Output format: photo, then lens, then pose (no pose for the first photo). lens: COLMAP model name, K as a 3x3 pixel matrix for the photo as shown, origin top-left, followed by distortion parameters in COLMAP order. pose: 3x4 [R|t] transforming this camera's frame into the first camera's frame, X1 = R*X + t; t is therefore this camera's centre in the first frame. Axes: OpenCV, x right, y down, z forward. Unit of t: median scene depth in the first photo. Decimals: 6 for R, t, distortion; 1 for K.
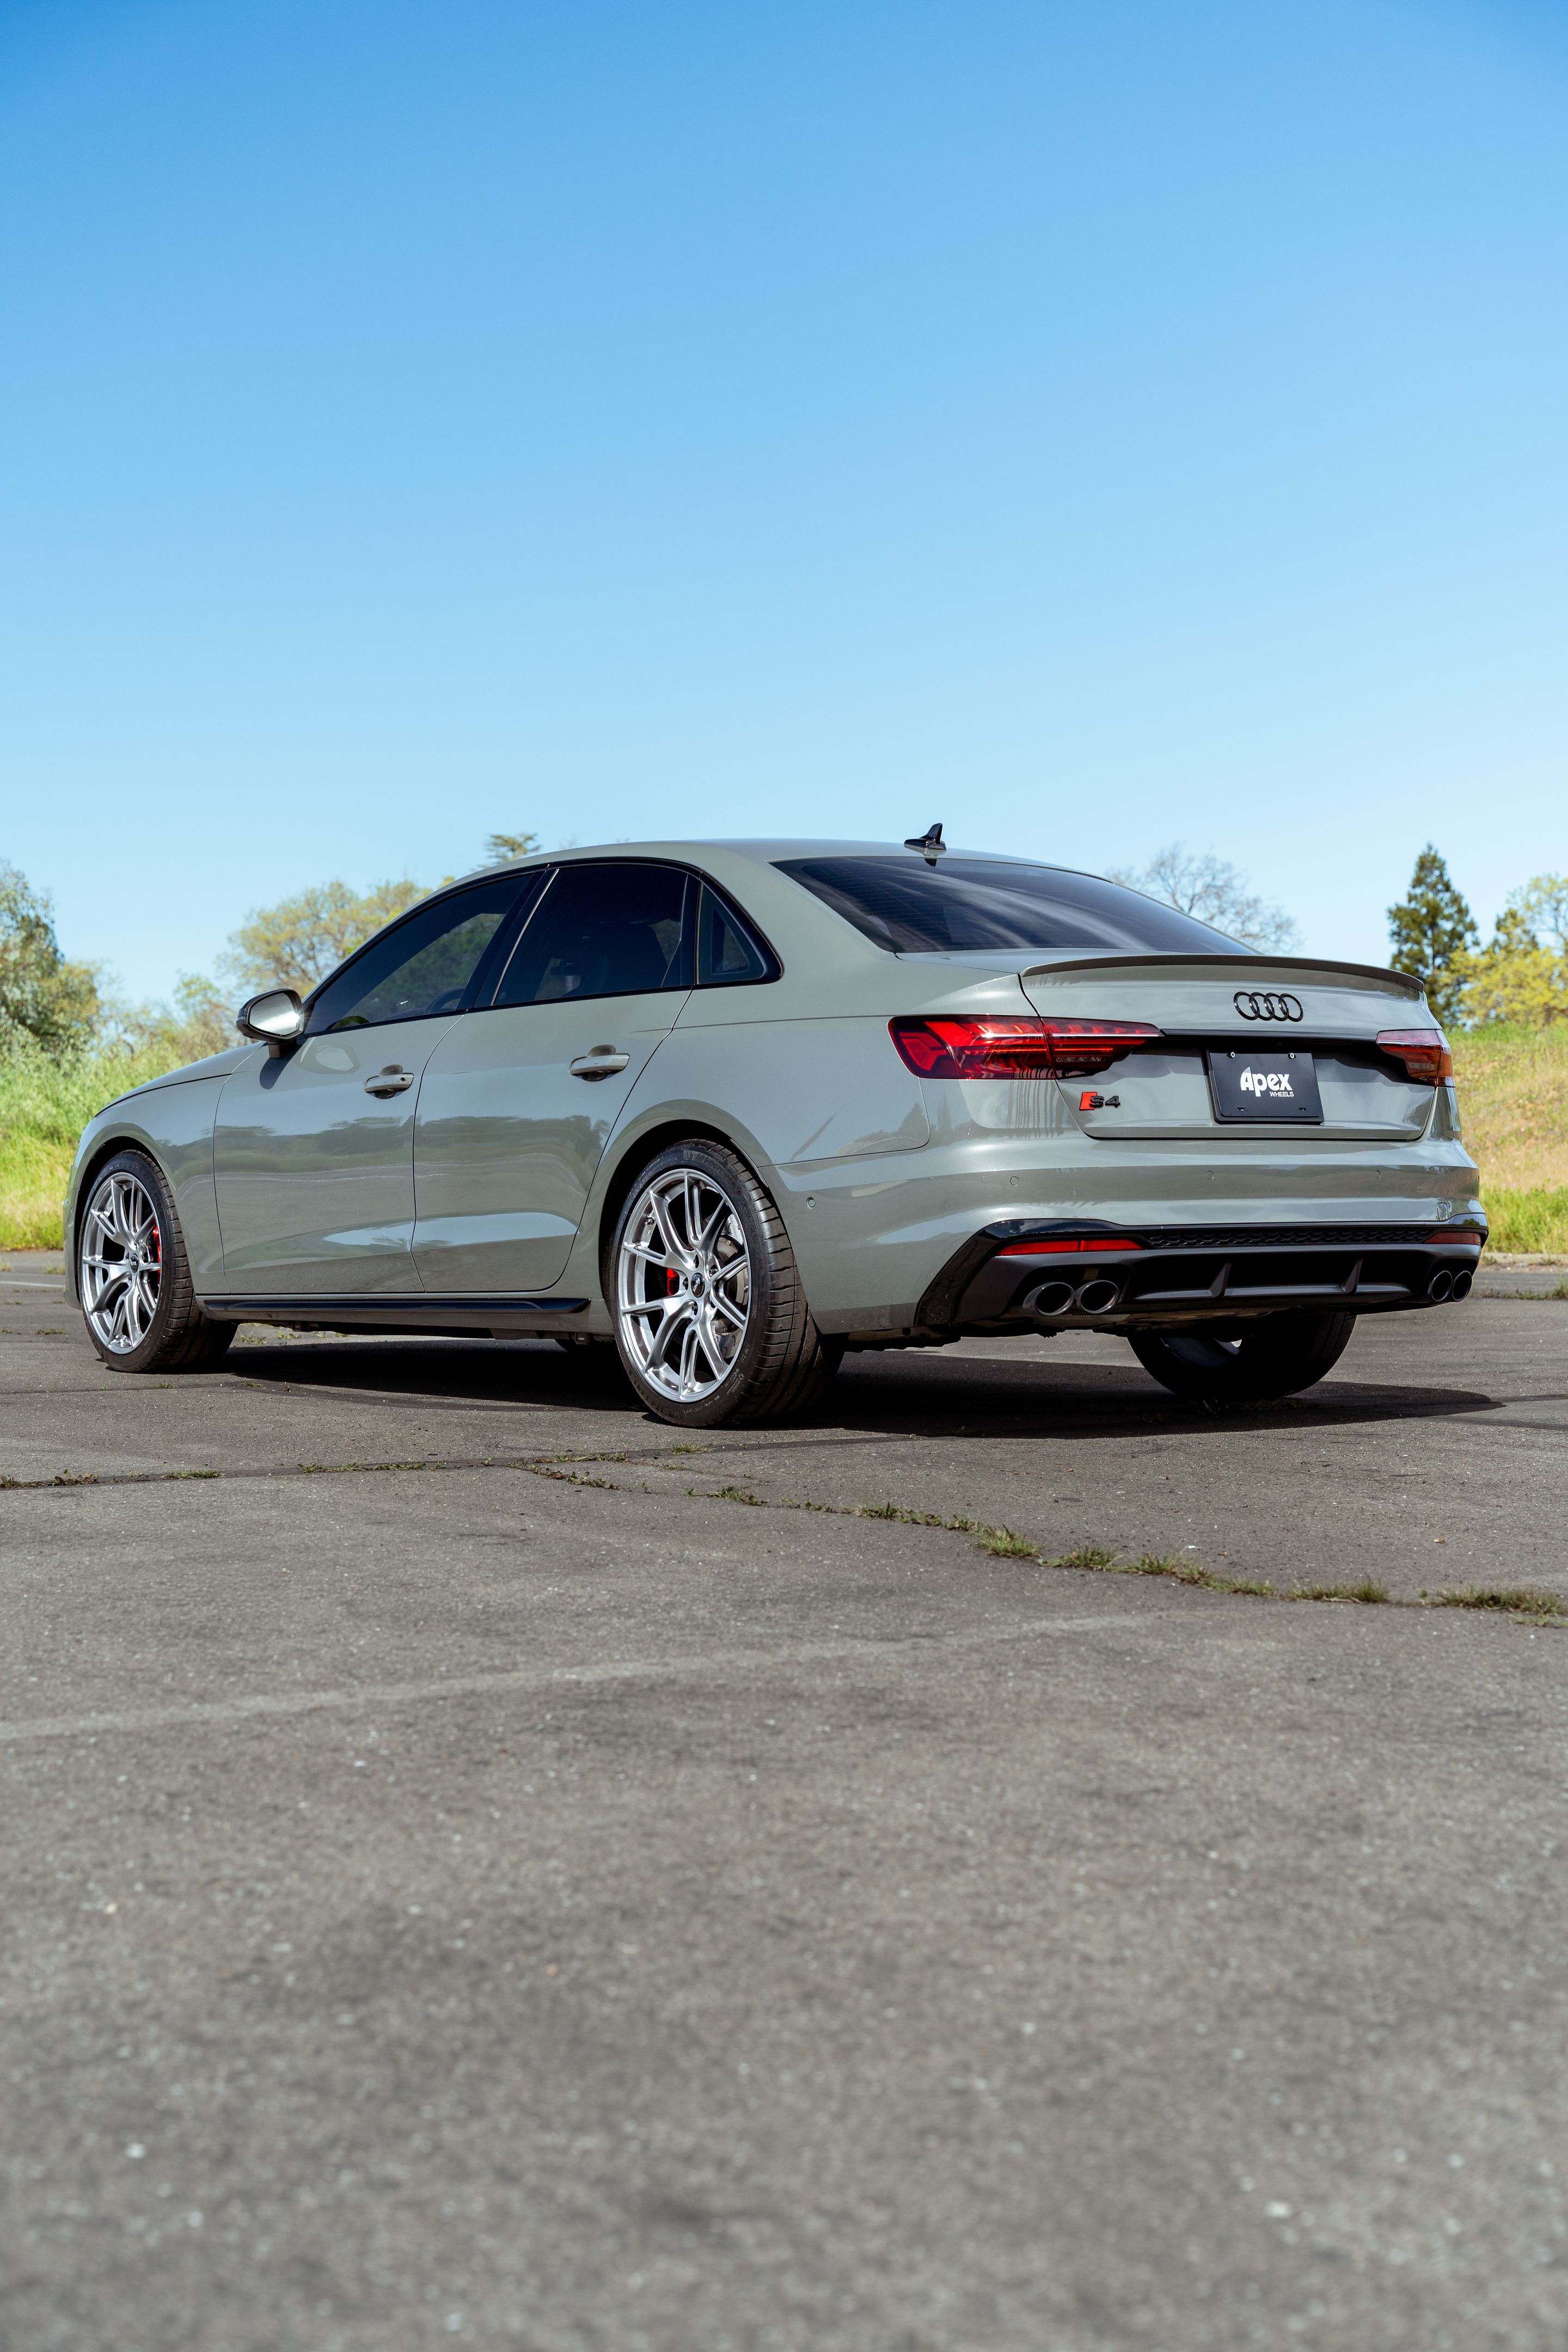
lens RADIAL K [[3491.6, 0, 787.2], [0, 3491.6, 1266.2], [0, 0, 1]] dist [0.010373, 0.063894]
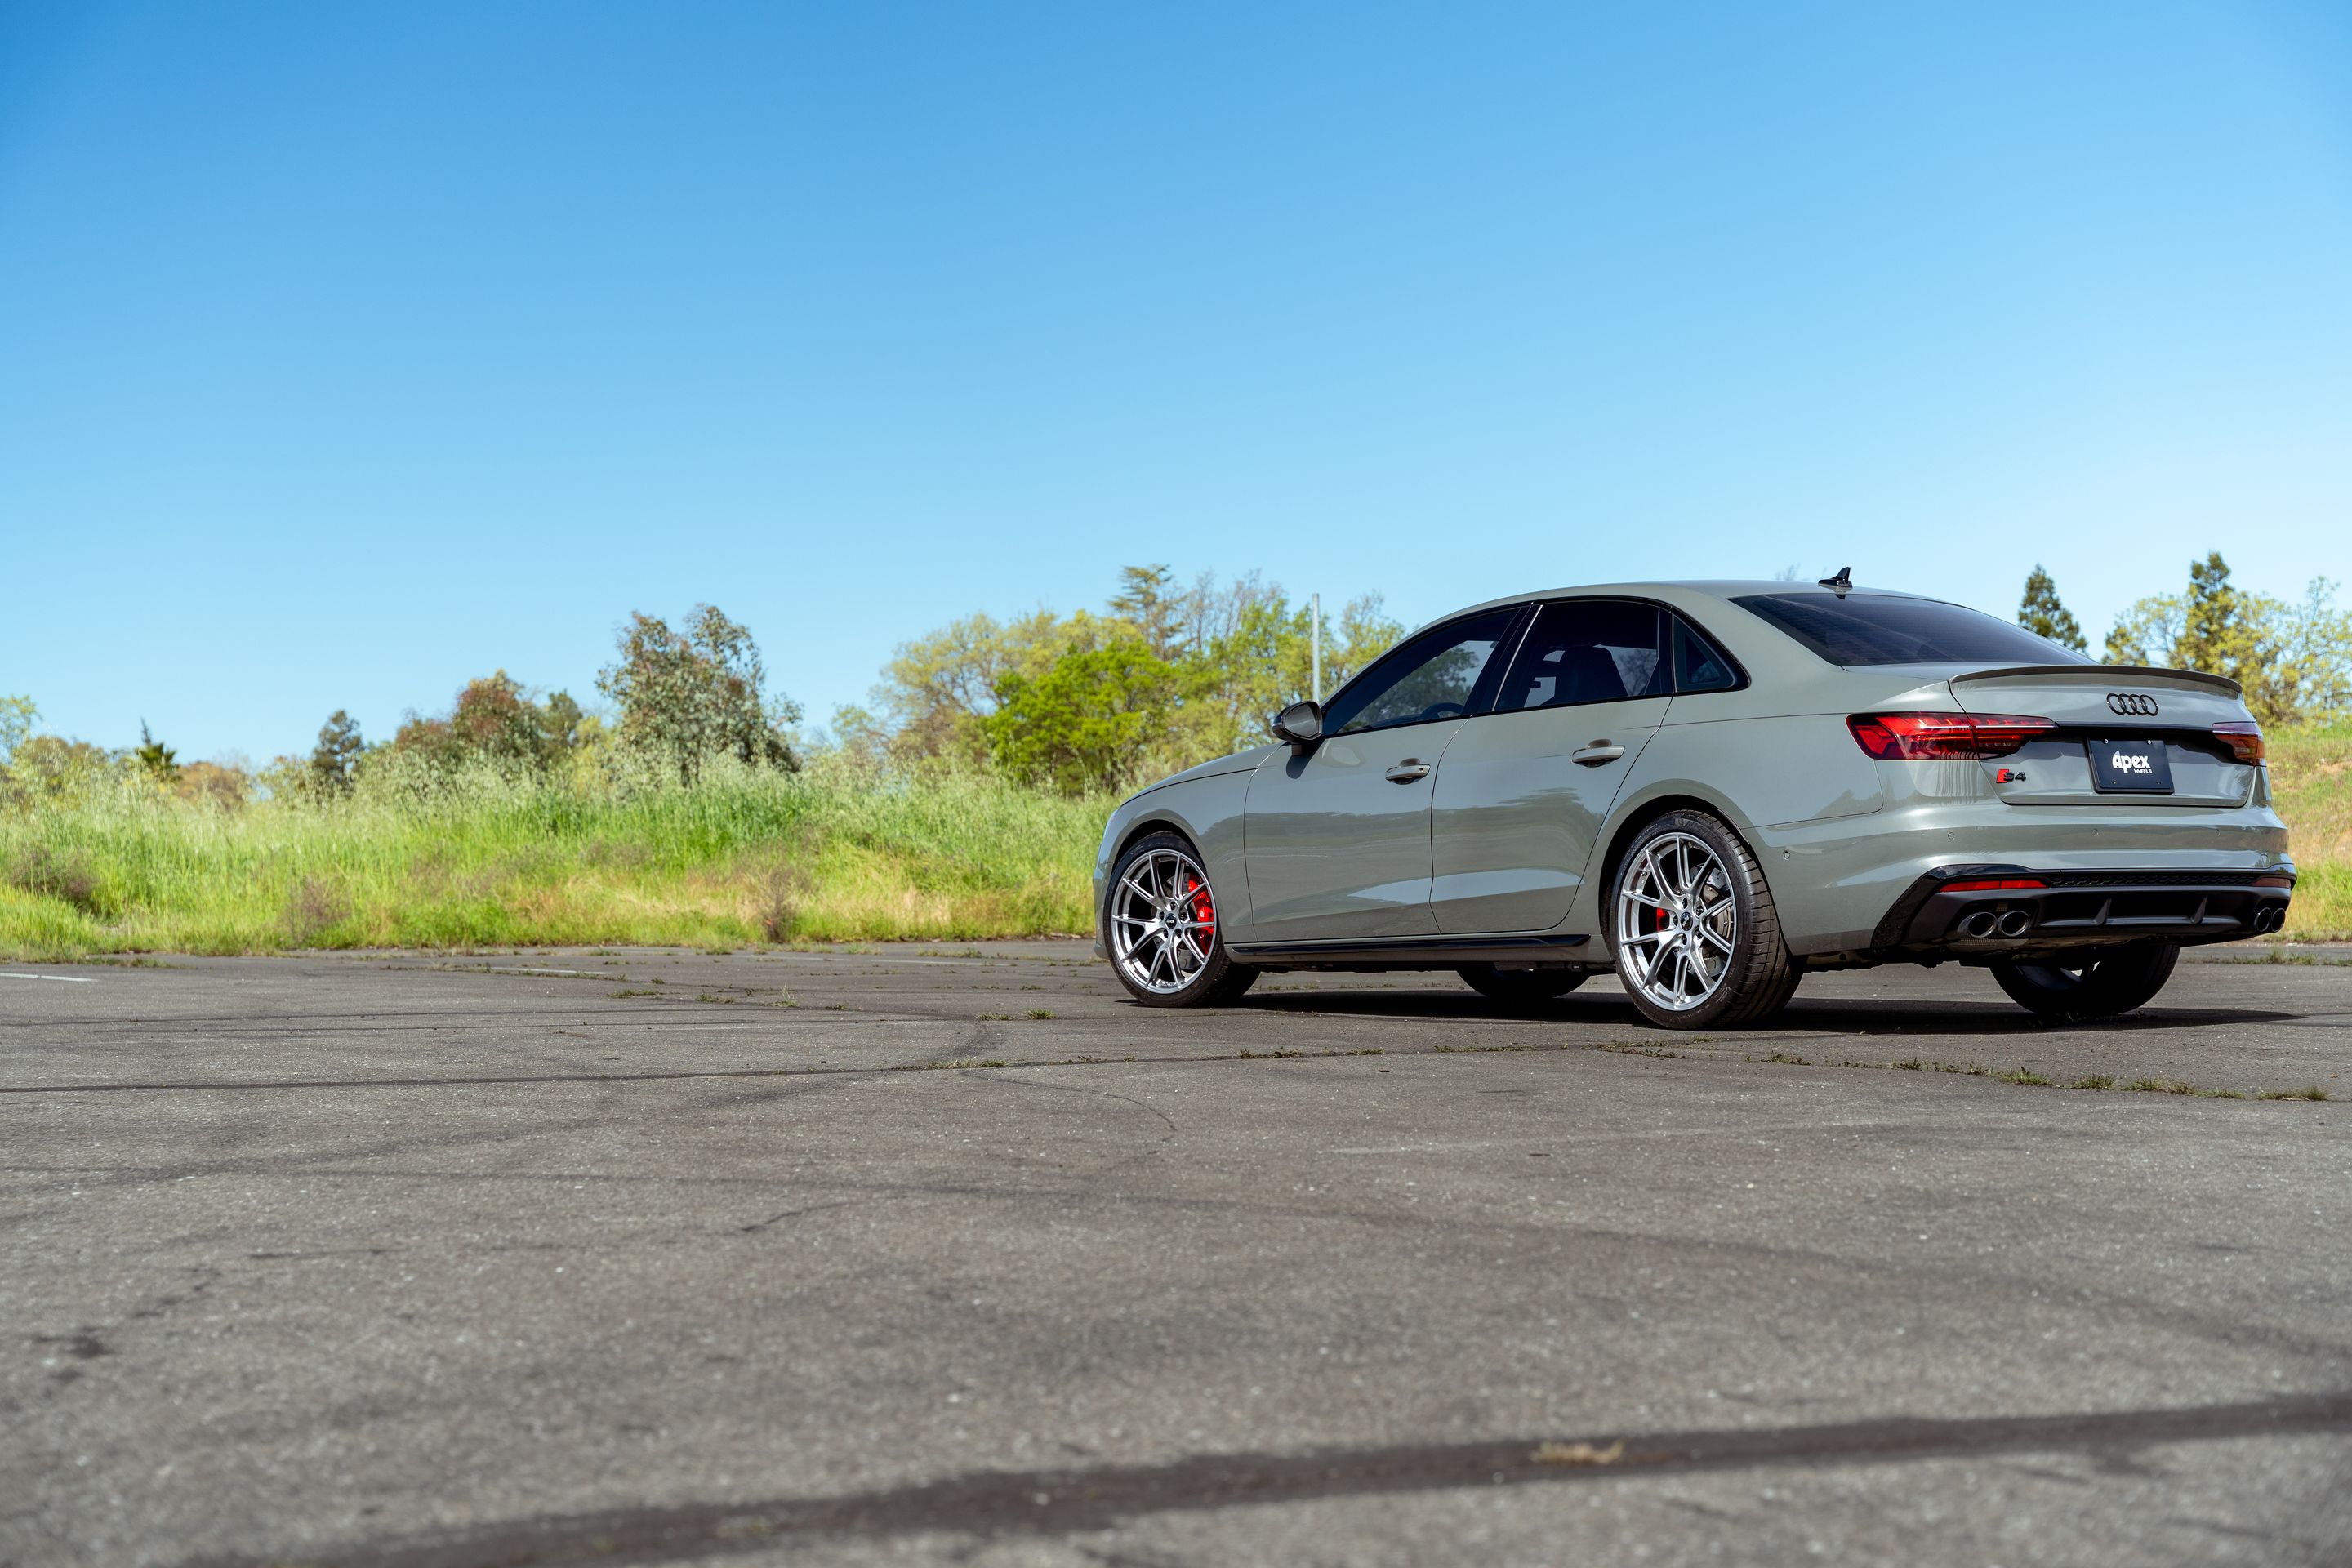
lens RADIAL K [[3392.6, 0, 1184.0], [0, 3392.6, 795.4], [0, 0, 1]] dist [0.013800, 0.022829]
pose [[0.998087, -0.007948, -0.061313, -0.138664], [0.004582, 0.998485, -0.054842, 0.027921], [0.061656, 0.054456, 0.996611, -0.289178]]
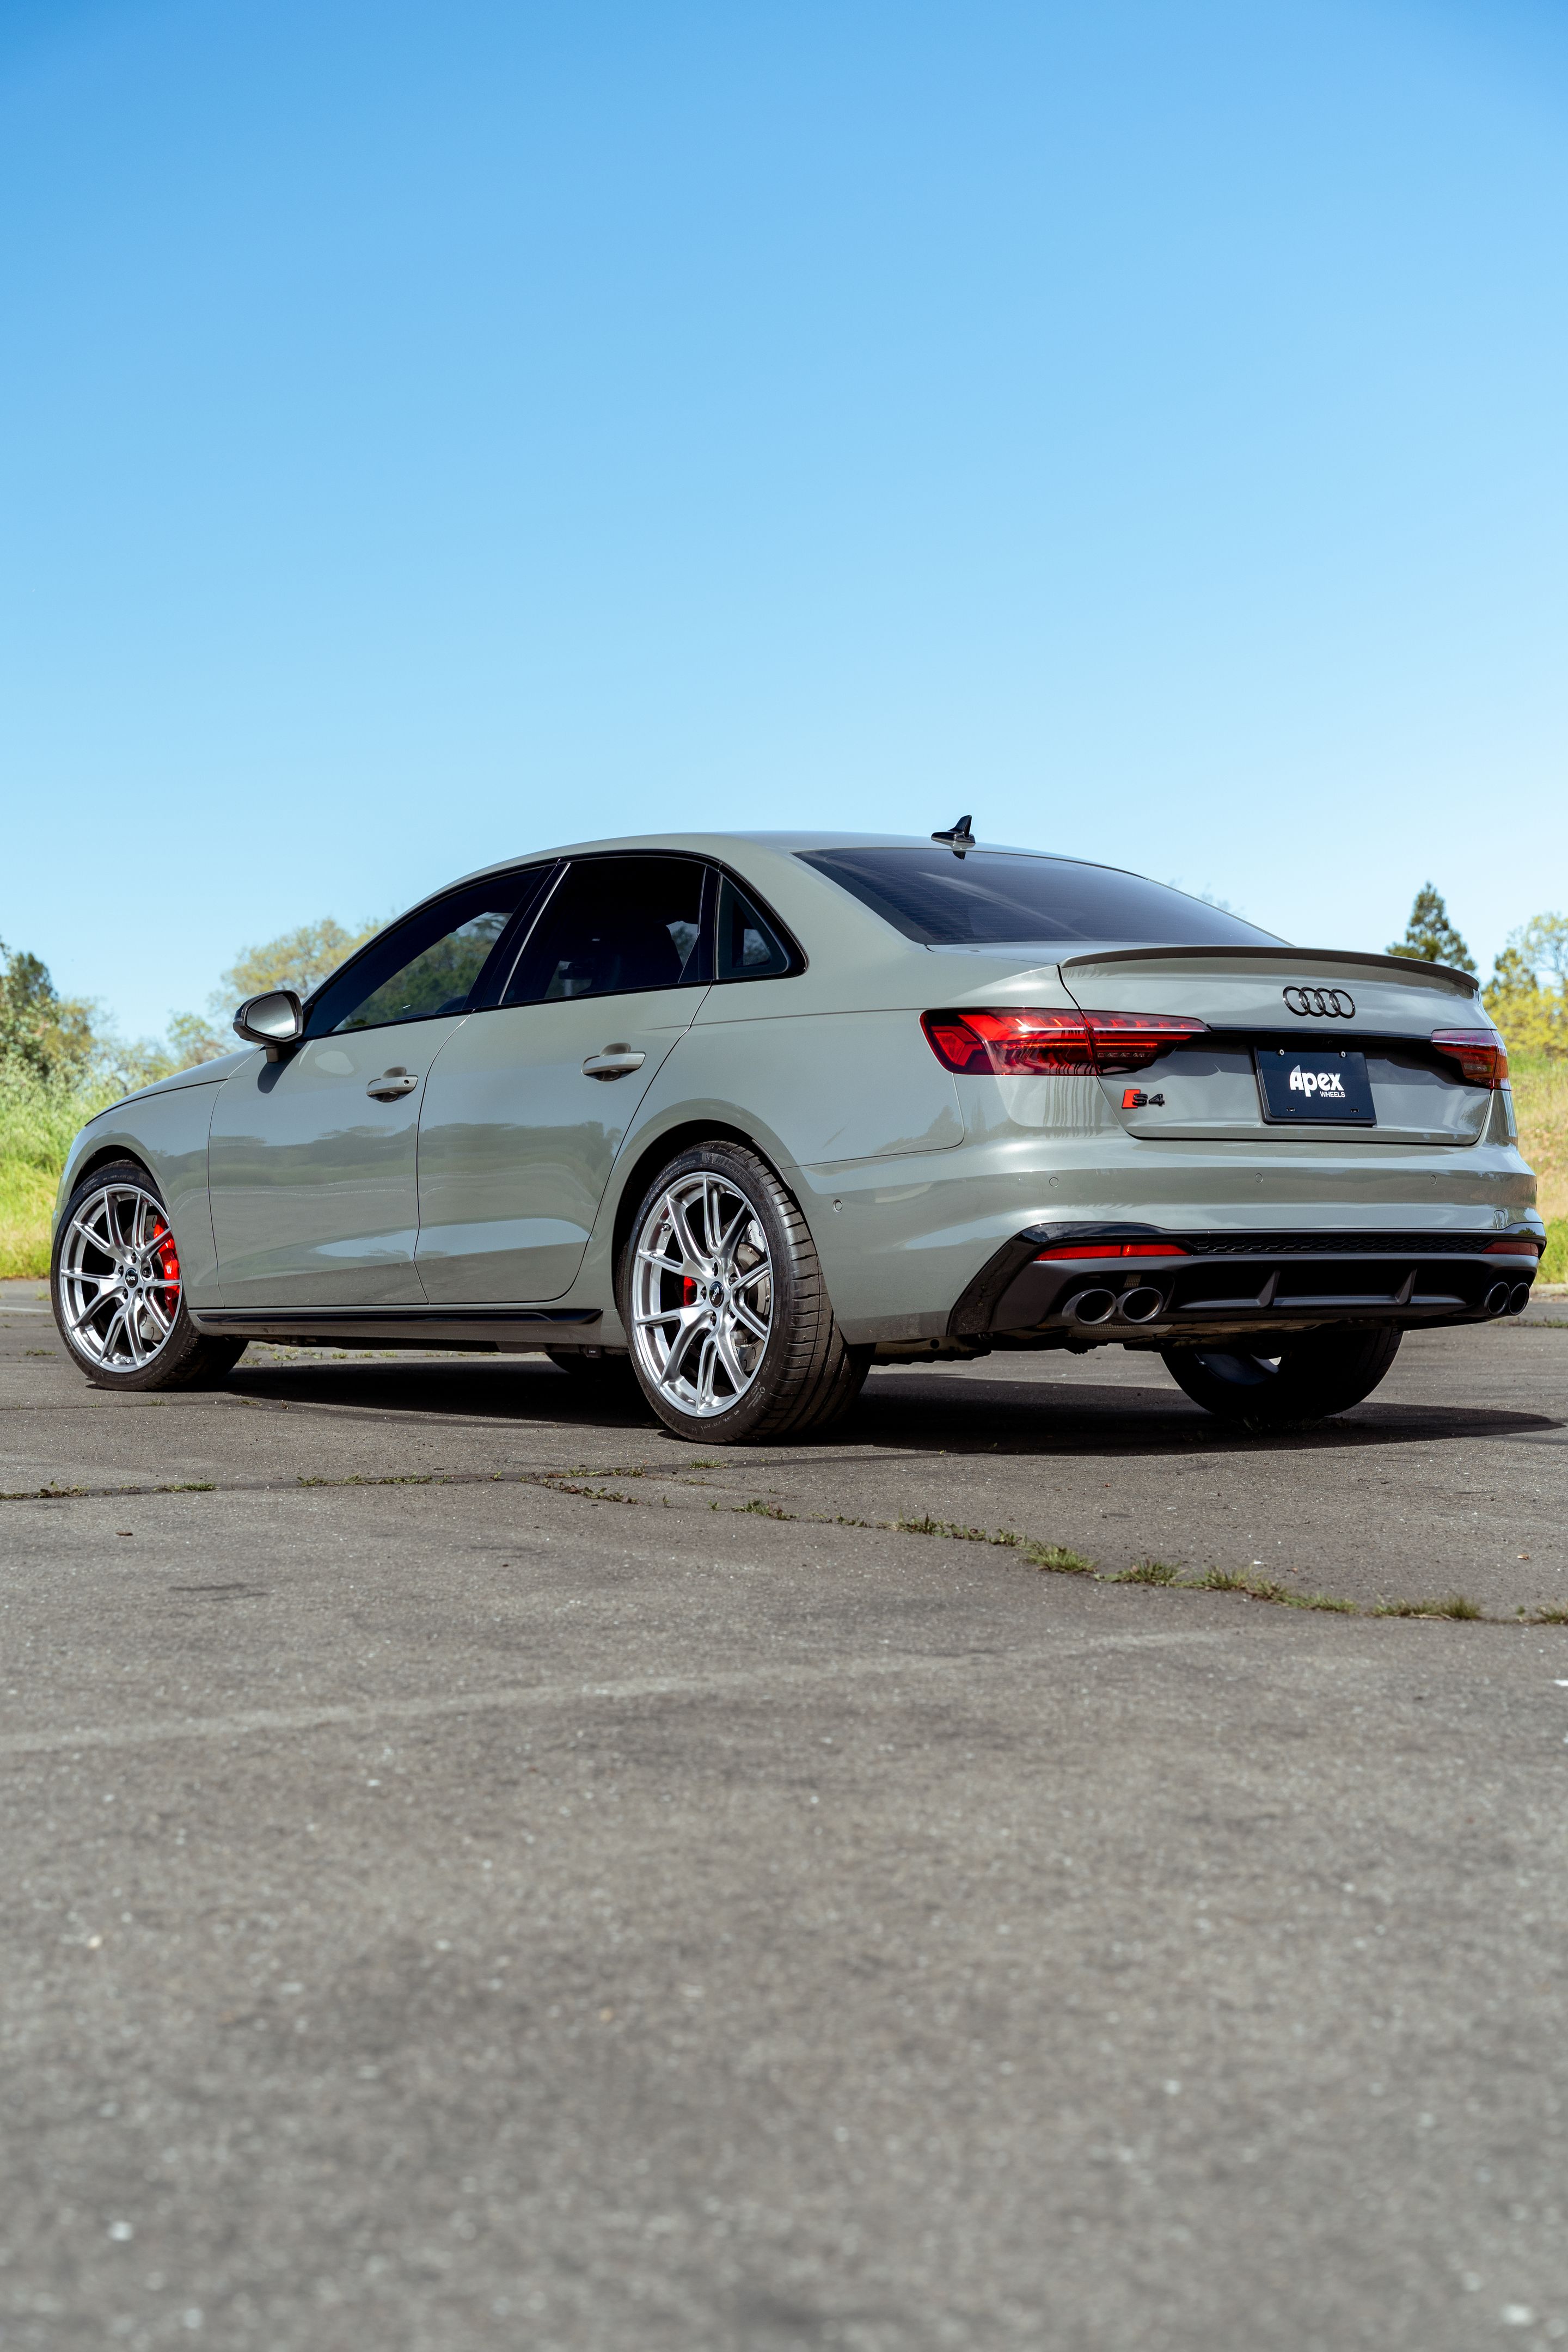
lens RADIAL K [[3498.8, 0, 750.6], [0, 3498.8, 1291.2], [0, 0, 1]] dist [0.008859, 0.039522]
pose [[0.999960, 0.003202, -0.008357, -0.008523], [-0.003241, 0.999984, -0.004659, 0.009239], [0.008342, 0.004686, 0.999954, 0.046971]]
